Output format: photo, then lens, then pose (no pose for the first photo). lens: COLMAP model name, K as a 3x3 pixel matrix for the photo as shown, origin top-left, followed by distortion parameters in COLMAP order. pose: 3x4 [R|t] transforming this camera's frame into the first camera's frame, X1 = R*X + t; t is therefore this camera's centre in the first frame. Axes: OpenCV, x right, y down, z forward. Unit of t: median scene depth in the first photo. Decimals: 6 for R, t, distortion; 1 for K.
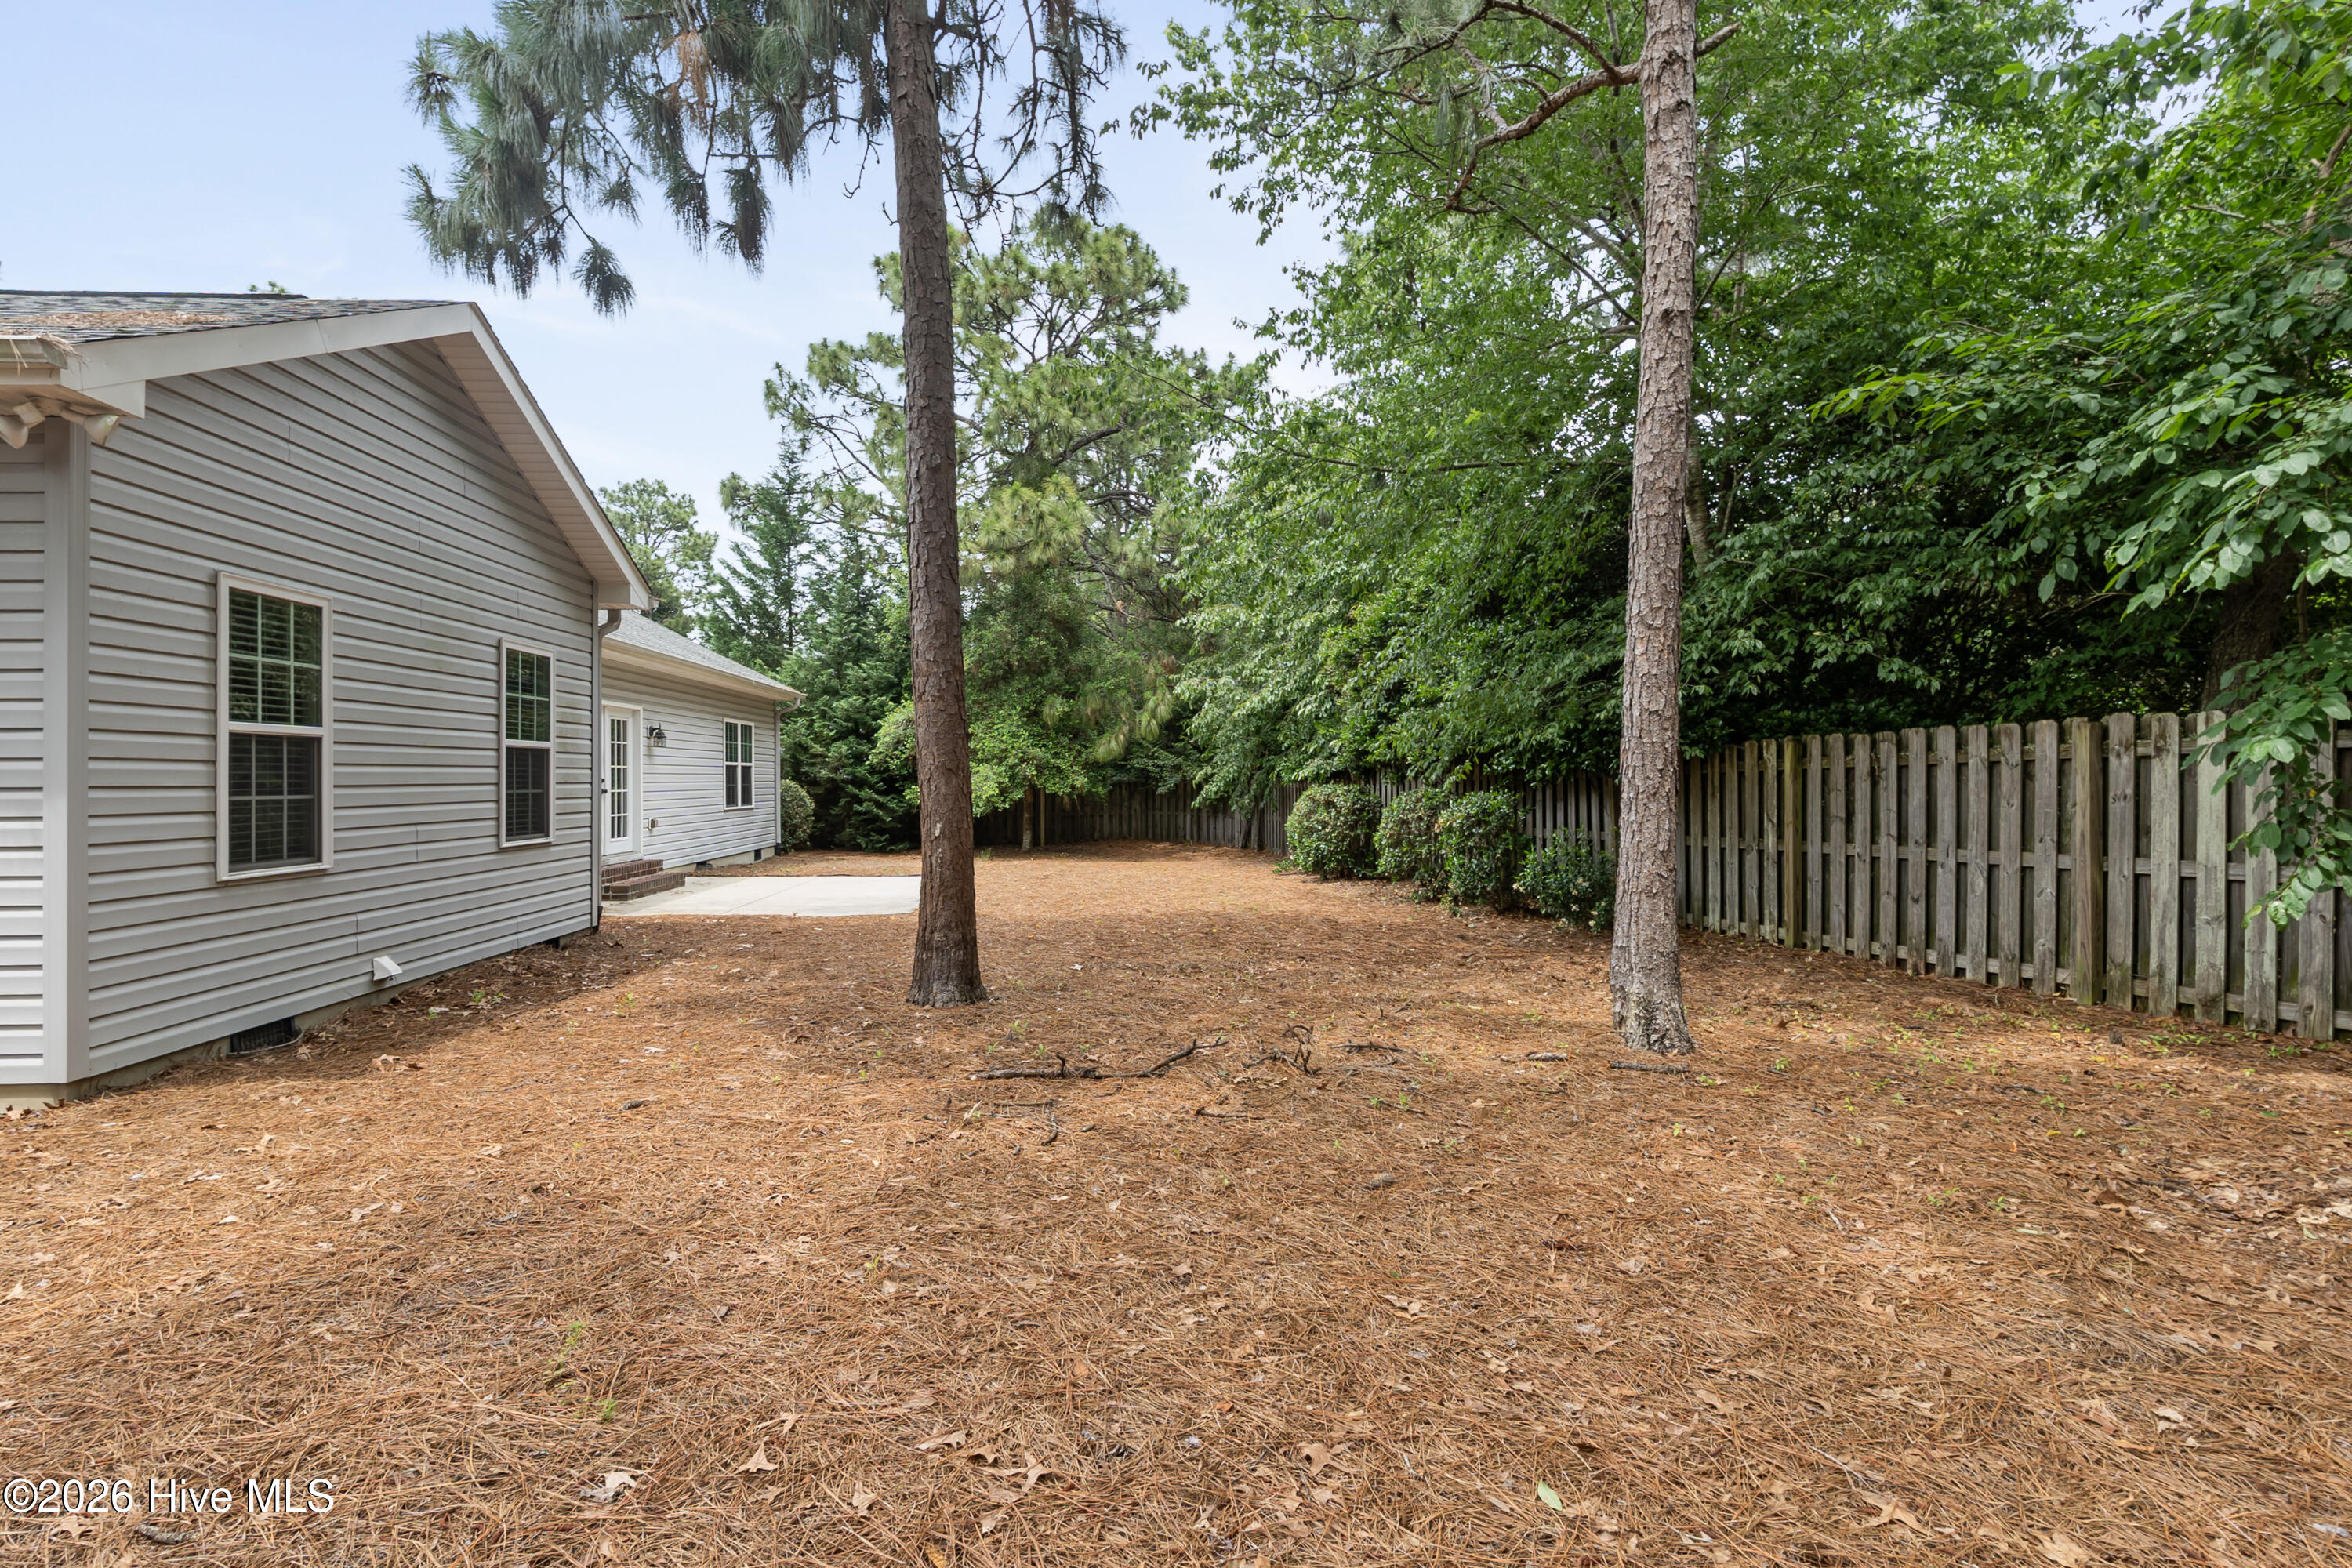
lens RADIAL K [[1076.2, 0, 1186.5], [0, 1076.2, 780.1], [0, 0, 1]] dist [-0.006983, 0.000719]
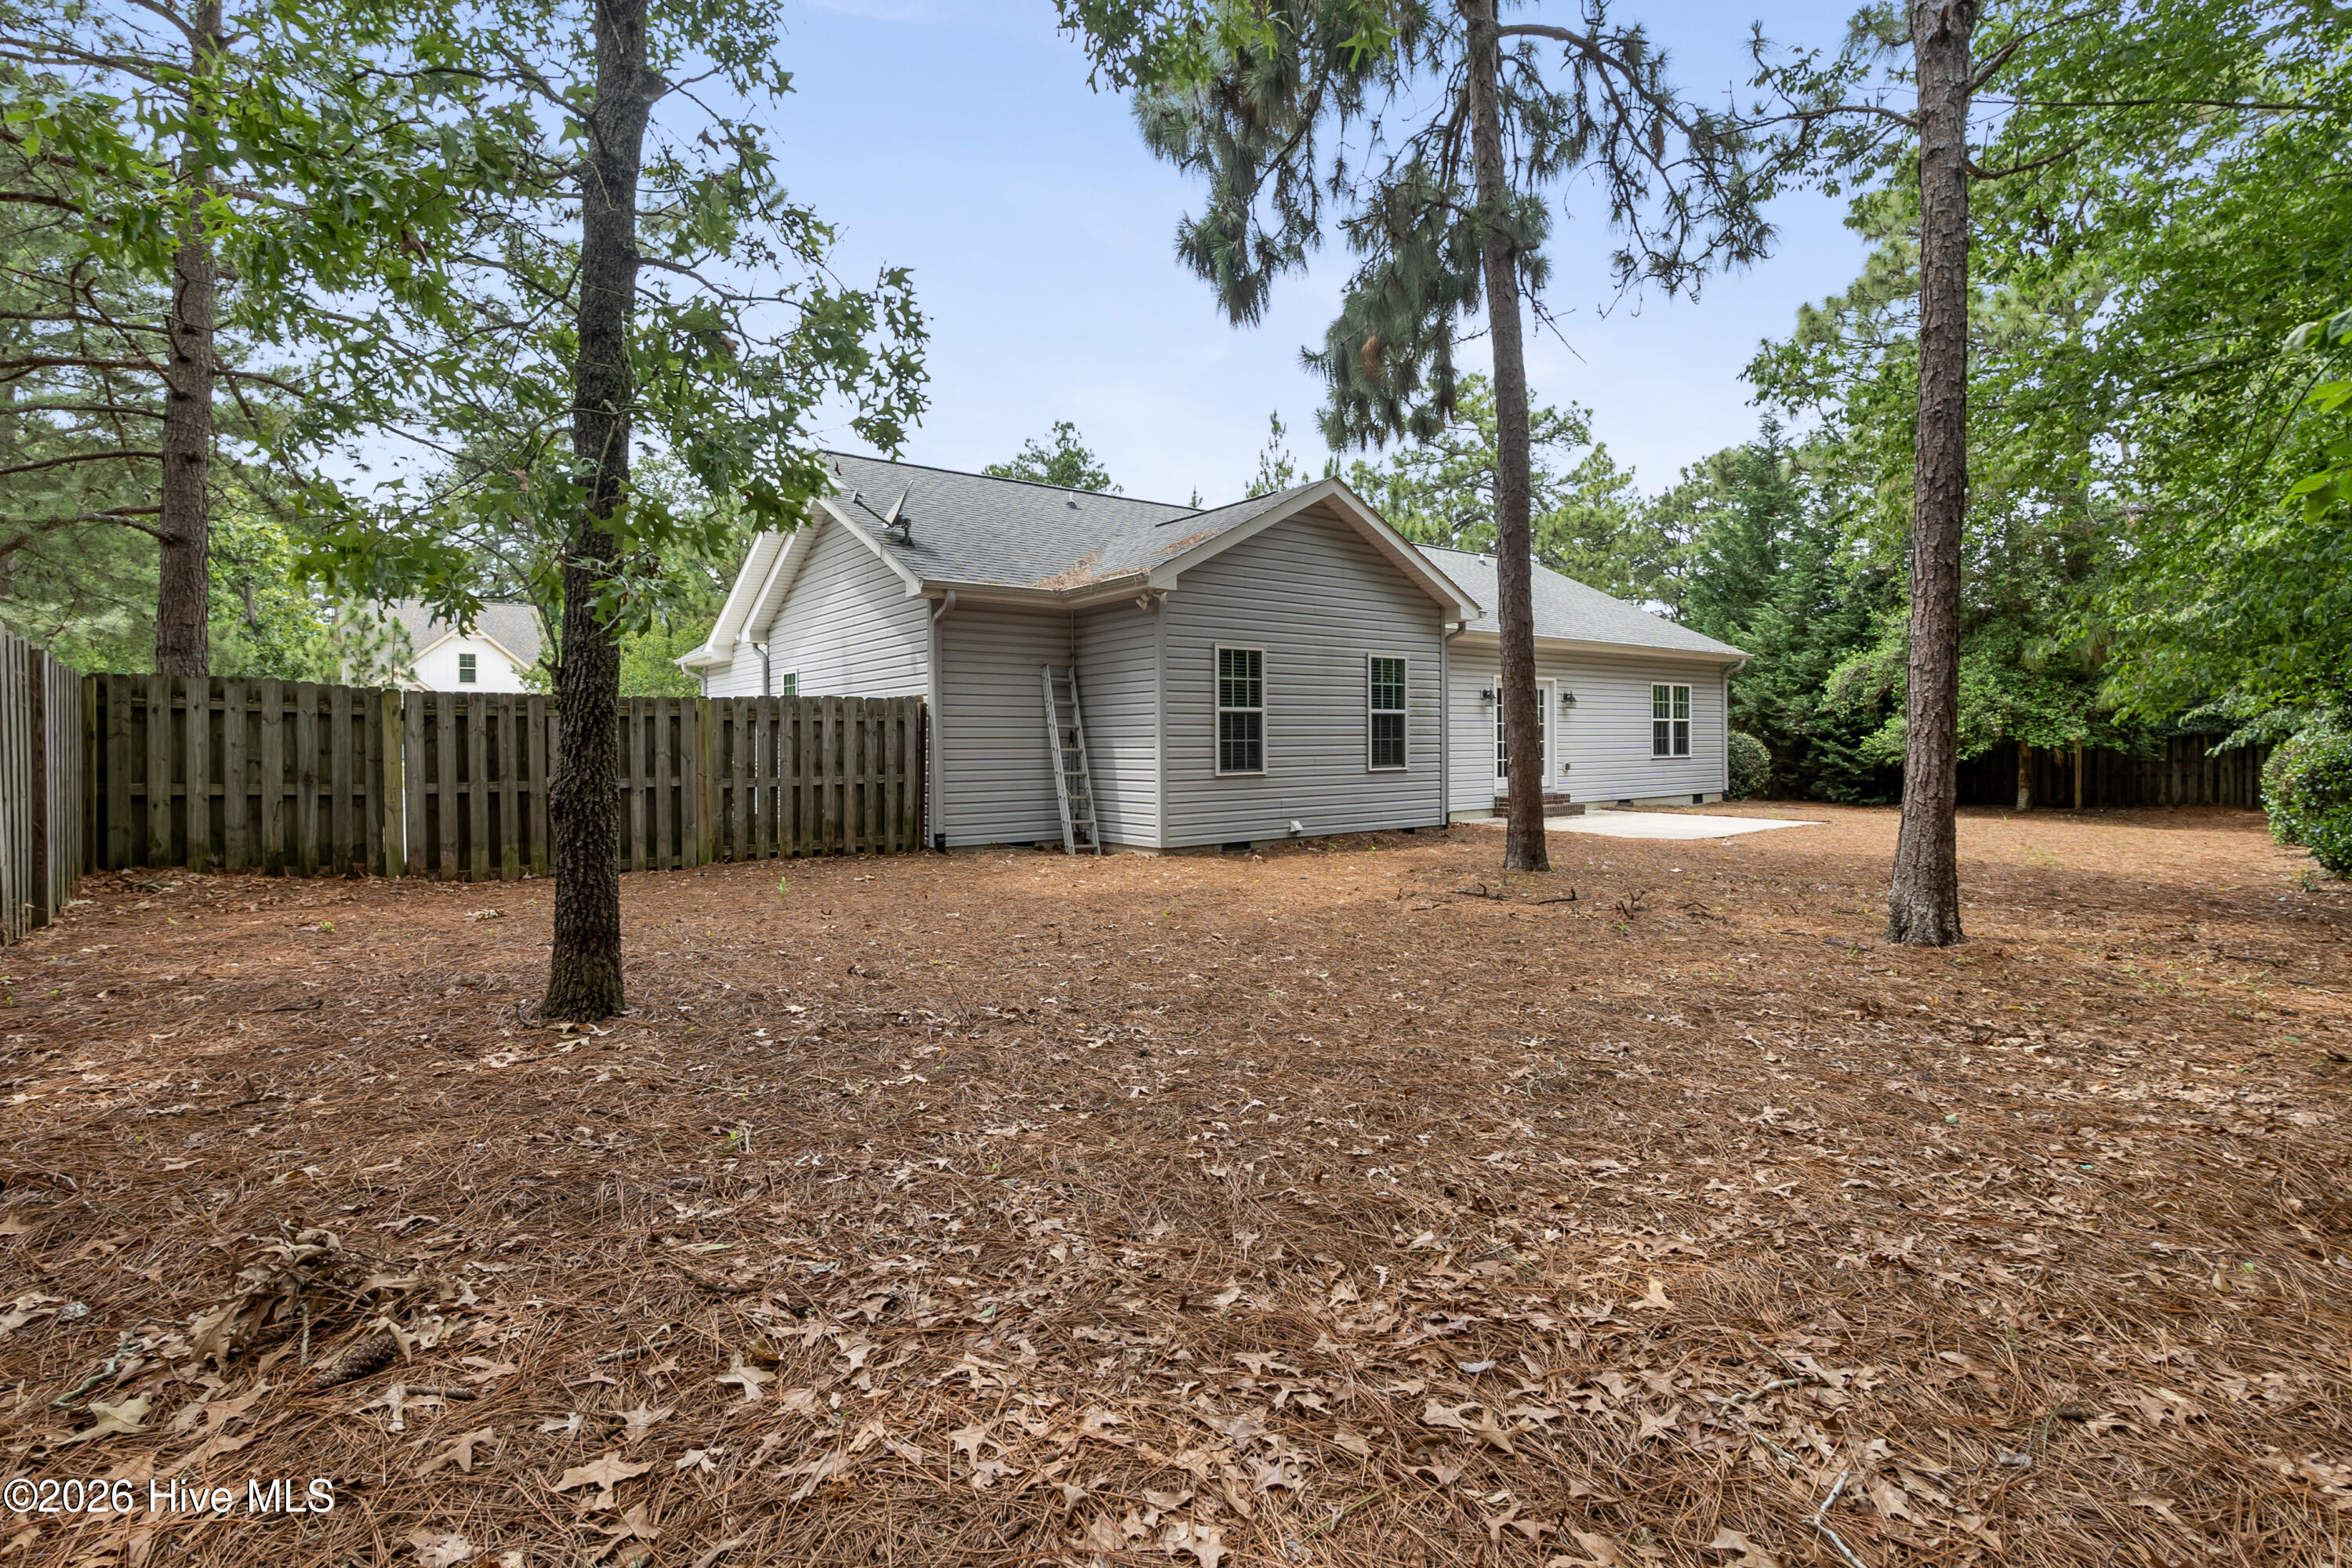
lens RADIAL K [[1076.2, 0, 1166.1], [0, 1076.2, 742.5], [0, 0, 1]] dist [-0.006983, 0.000719]
pose [[0.530079, 0.000652, -0.847948, 0.675609], [0.004158, 0.999986, 0.003368, 0.008928], [0.847938, -0.005311, 0.530068, -0.217520]]
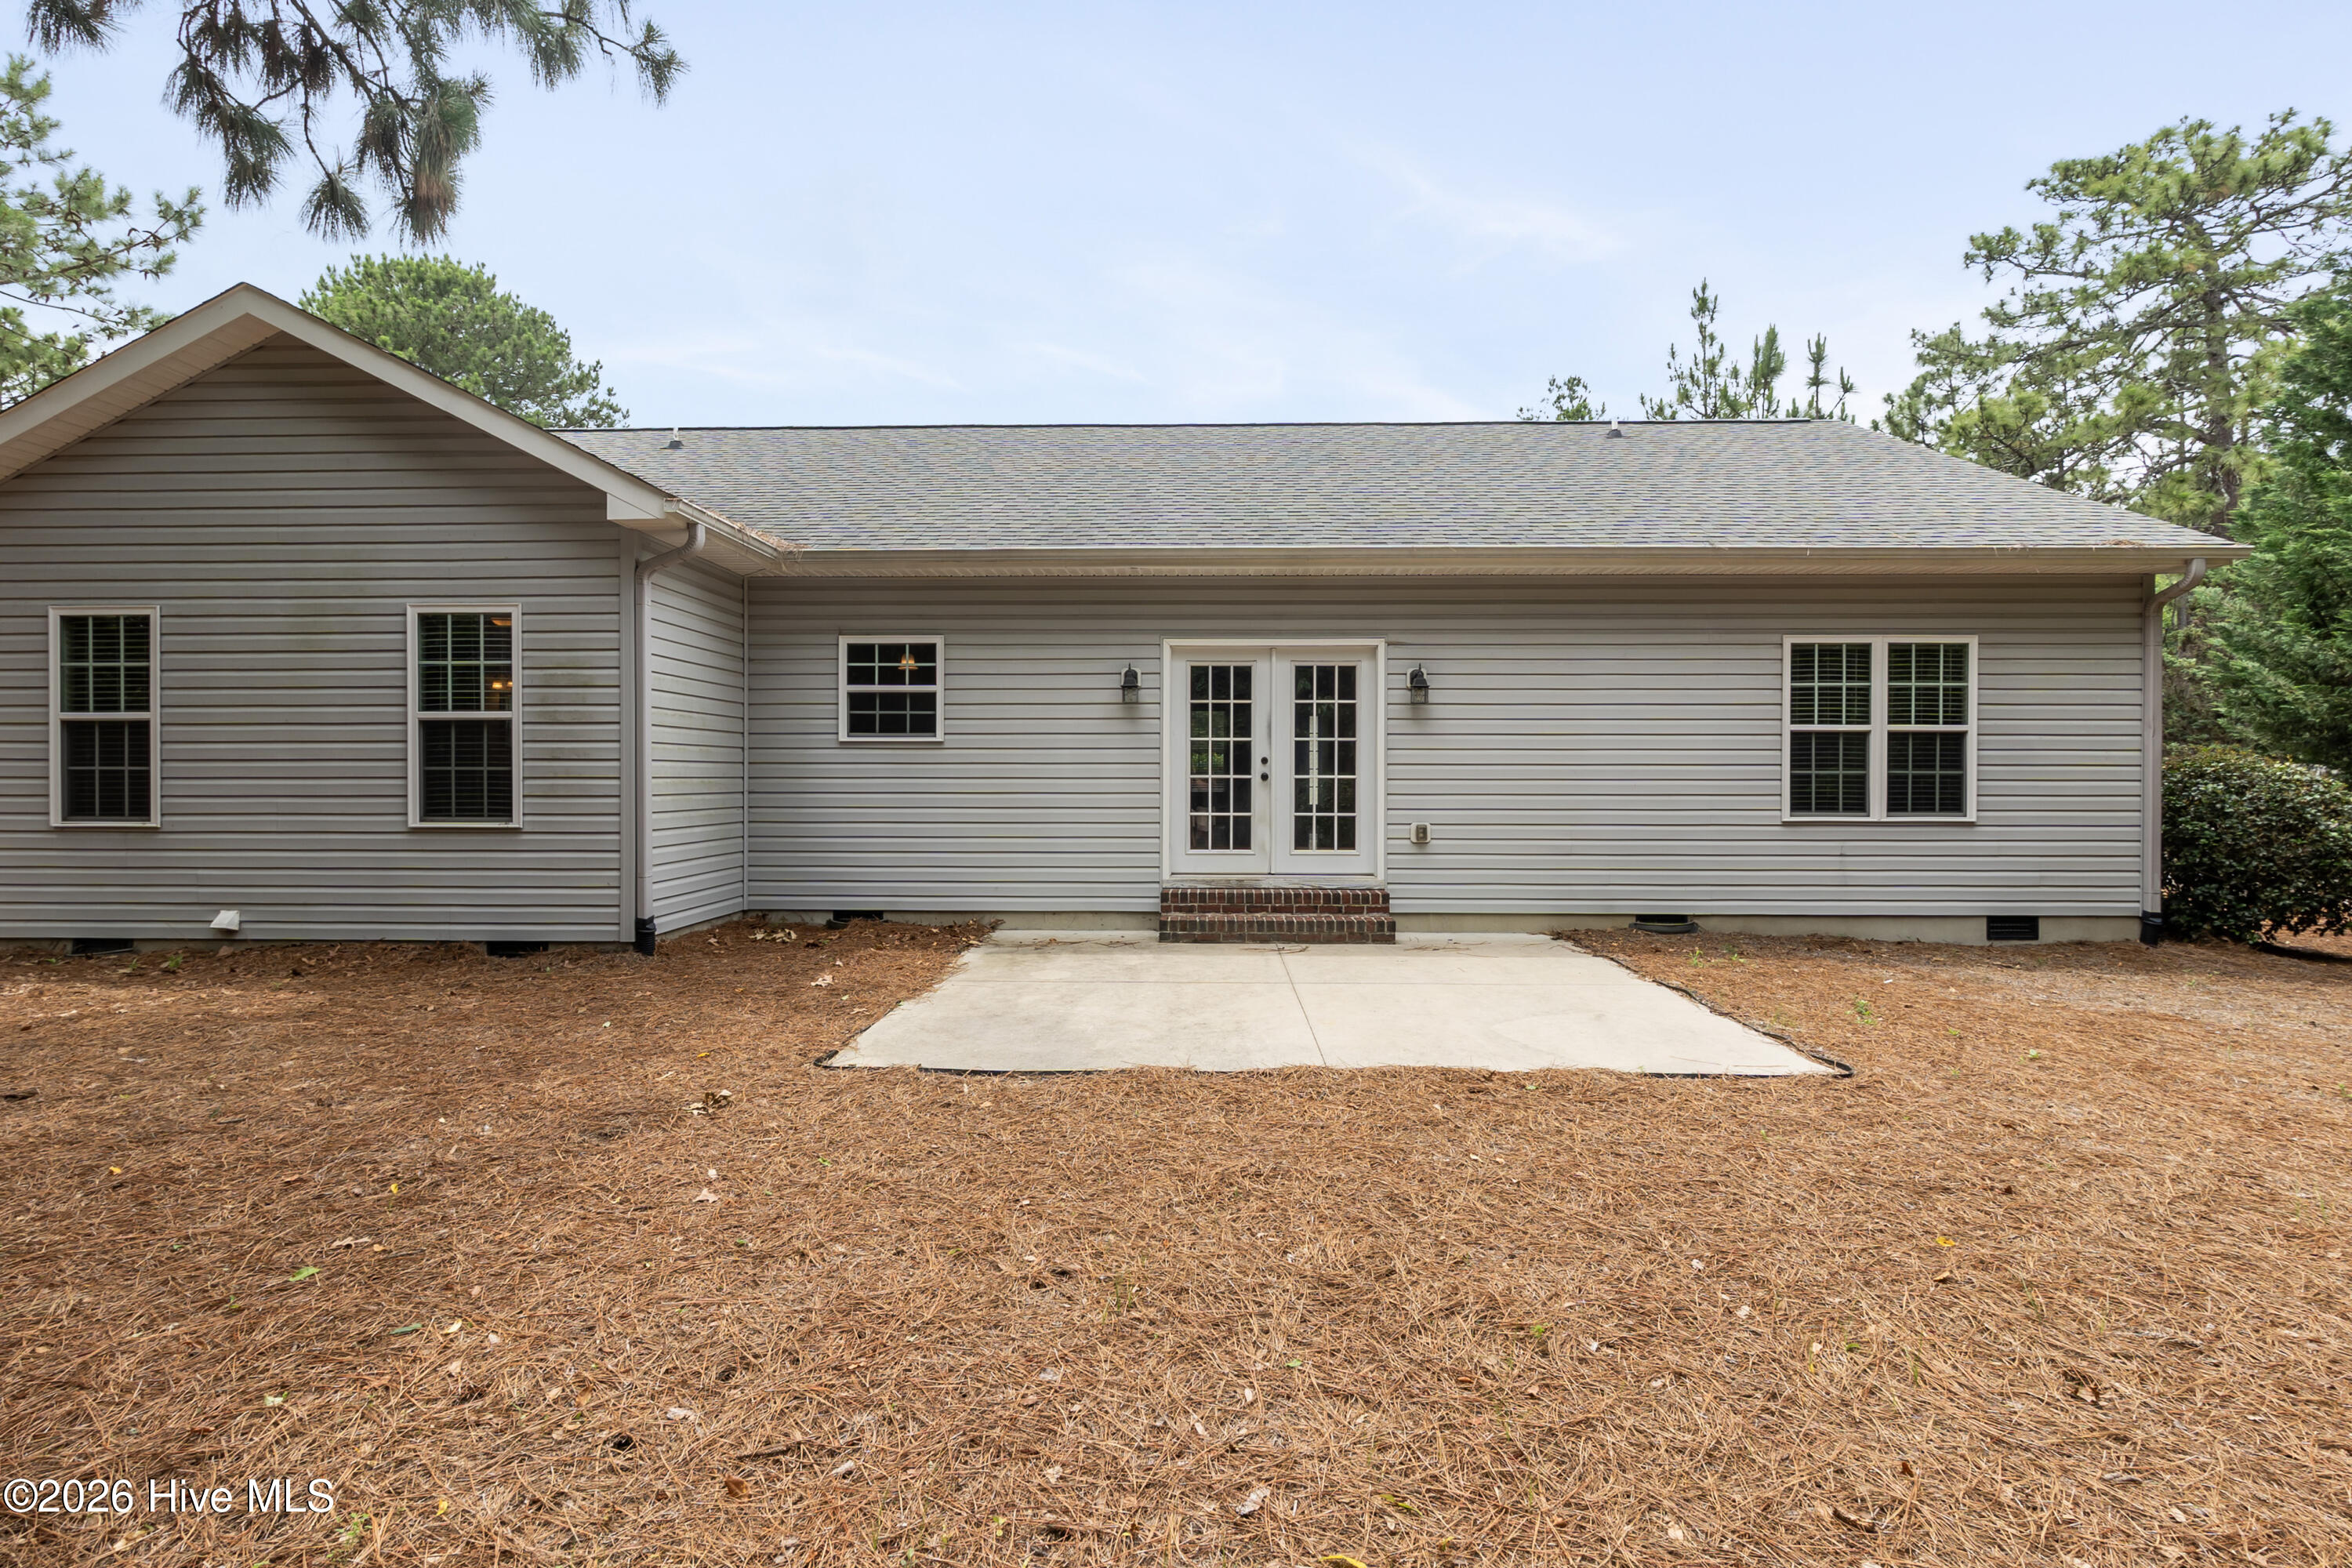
lens RADIAL K [[1076.2, 0, 1178.4], [0, 1076.2, 772.9], [0, 0, 1]] dist [-0.006983, 0.000719]
pose [[-0.118409, 0.004935, -0.992953, 0.211873], [-0.003940, 0.999977, 0.005440, 0.007224], [0.992957, 0.004556, -0.118387, 1.753803]]
